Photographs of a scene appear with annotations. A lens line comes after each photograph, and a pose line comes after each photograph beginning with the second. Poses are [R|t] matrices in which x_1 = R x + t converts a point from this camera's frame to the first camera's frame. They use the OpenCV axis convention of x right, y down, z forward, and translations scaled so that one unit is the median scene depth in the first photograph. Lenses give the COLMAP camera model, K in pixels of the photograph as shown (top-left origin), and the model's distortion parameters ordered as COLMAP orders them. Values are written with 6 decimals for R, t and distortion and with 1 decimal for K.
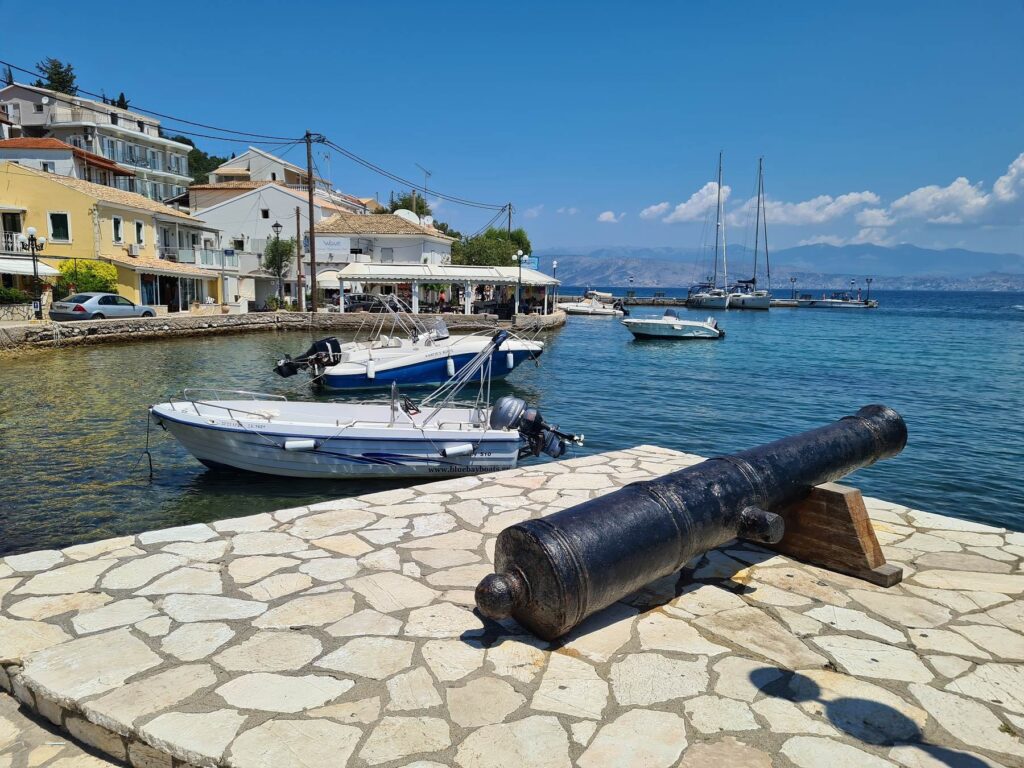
lens RADIAL K [[773.4, 0, 512.0], [0, 773.4, 384.0], [0, 0, 1]] dist [0.071713, -0.063469]
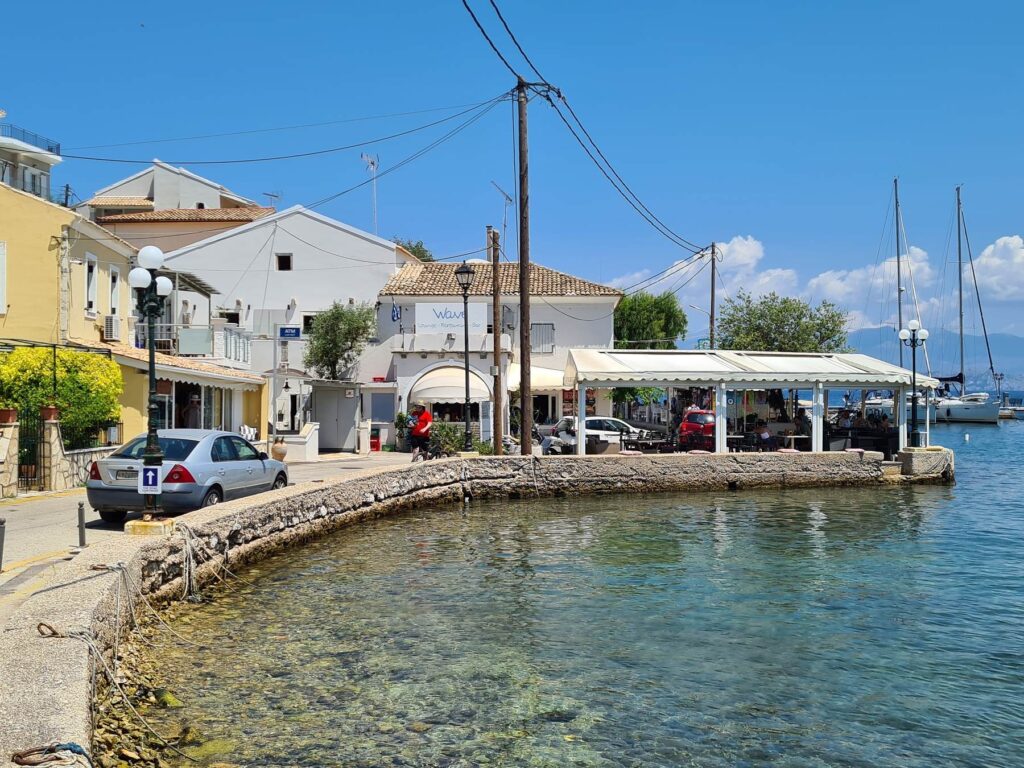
lens RADIAL K [[1130.6, 0, 512.0], [0, 1130.6, 384.0], [0, 0, 1]] dist [0.054283, -0.010508]
pose [[0.994334, -0.013663, 0.105419, -0.287399], [0.027233, 0.991352, -0.128376, -0.041869], [-0.102753, 0.130520, 0.986107, 0.288255]]
